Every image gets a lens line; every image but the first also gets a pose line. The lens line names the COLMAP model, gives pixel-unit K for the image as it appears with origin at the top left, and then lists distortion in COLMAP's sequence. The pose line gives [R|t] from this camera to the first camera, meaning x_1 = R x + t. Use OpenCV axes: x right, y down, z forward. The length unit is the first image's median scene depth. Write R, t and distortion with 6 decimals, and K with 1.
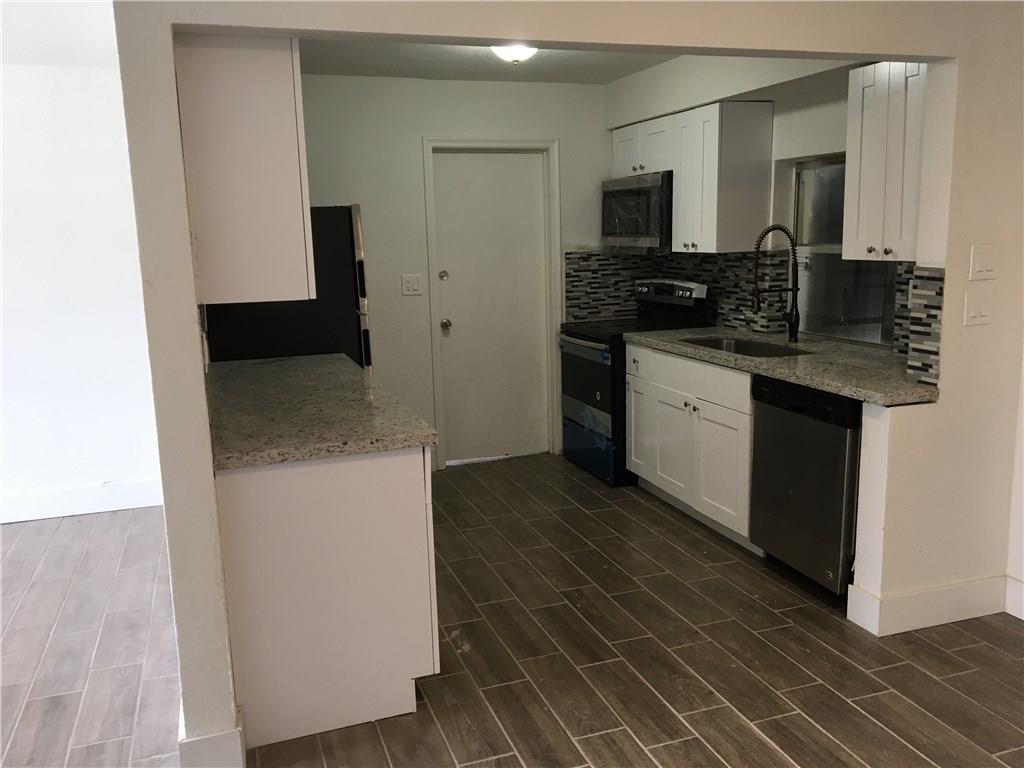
lens RADIAL K [[858.8, 0, 506.1], [0, 858.8, 384.4], [0, 0, 1]] dist [0.064920, -0.095507]
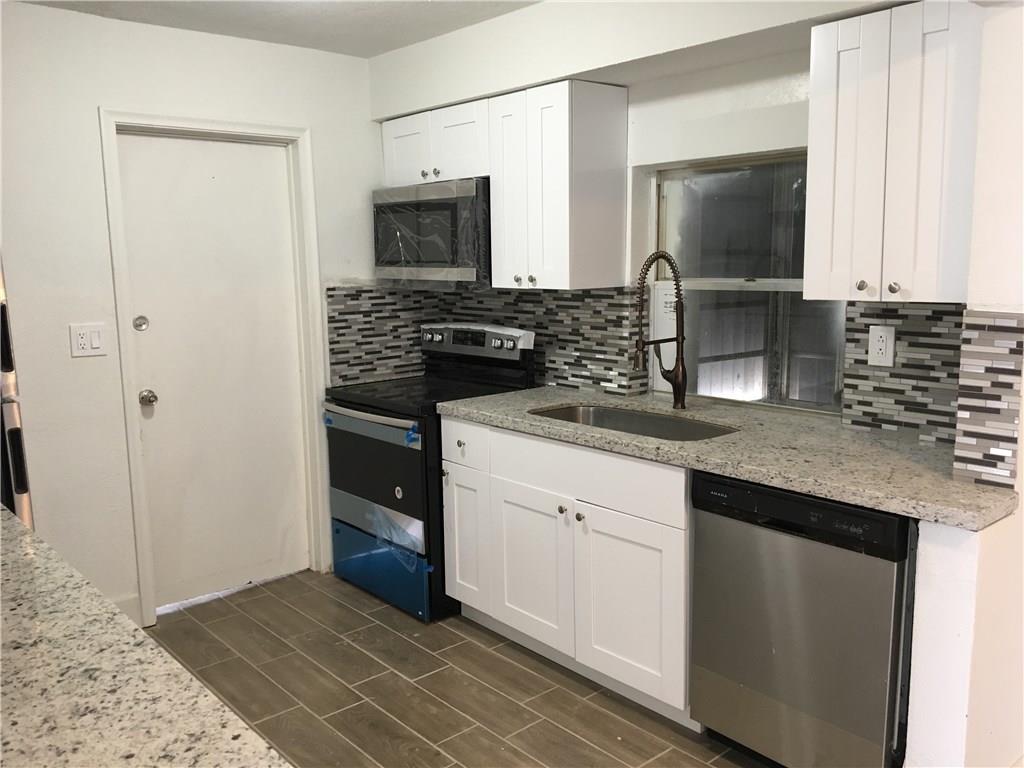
lens RADIAL K [[858.8, 0, 510.2], [0, 858.8, 382.2], [0, 0, 1]] dist [0.064920, -0.095507]
pose [[0.924692, -0.044566, 0.378100, -0.075056], [0.059583, 0.997828, -0.028106, -0.056053], [-0.376026, 0.048518, 0.925338, 0.347366]]
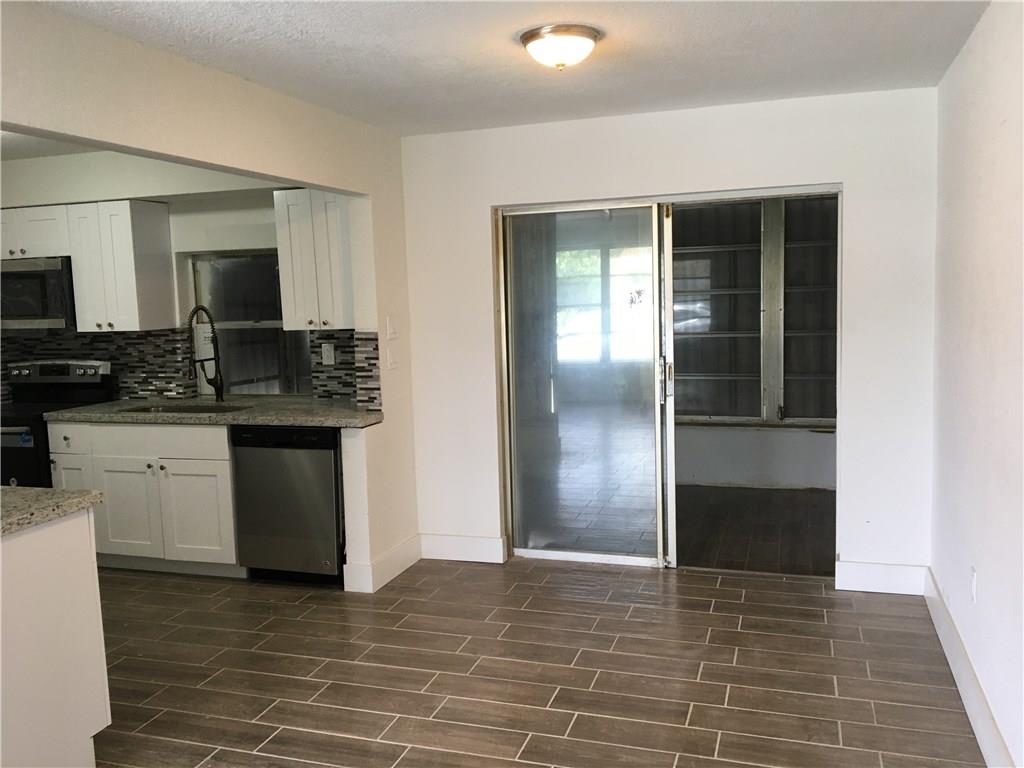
lens RADIAL K [[858.8, 0, 518.0], [0, 858.8, 381.8], [0, 0, 1]] dist [0.064920, -0.095507]
pose [[0.595686, -0.076706, 0.799547, -0.355261], [0.158468, 0.987088, -0.023365, 0.015898], [-0.787430, 0.140621, 0.600149, -0.047313]]
